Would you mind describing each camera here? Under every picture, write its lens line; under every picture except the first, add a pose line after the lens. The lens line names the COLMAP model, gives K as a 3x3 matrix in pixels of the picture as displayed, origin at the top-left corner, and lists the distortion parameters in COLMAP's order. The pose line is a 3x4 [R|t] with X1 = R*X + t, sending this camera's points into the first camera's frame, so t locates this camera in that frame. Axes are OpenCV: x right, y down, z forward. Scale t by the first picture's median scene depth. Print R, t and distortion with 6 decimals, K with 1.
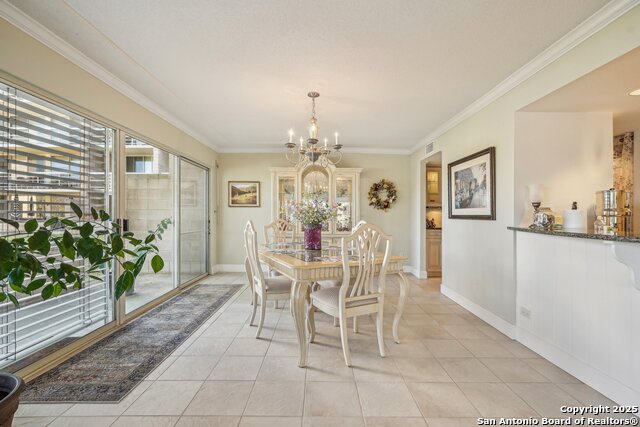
lens RADIAL K [[285.5, 0, 322.5], [0, 285.5, 214.6], [0, 0, 1]] dist [-0.005171, -0.000031]
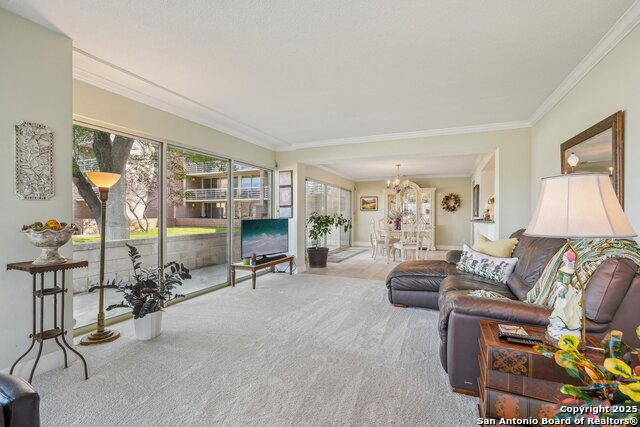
lens RADIAL K [[285.5, 0, 321.9], [0, 285.5, 215.8], [0, 0, 1]] dist [-0.005171, -0.000031]
pose [[0.911275, -0.000975, -0.411798, 0.209908], [0.000875, 1.000000, -0.000432, 0.006894], [0.411798, 0.000033, 0.911275, -0.811006]]
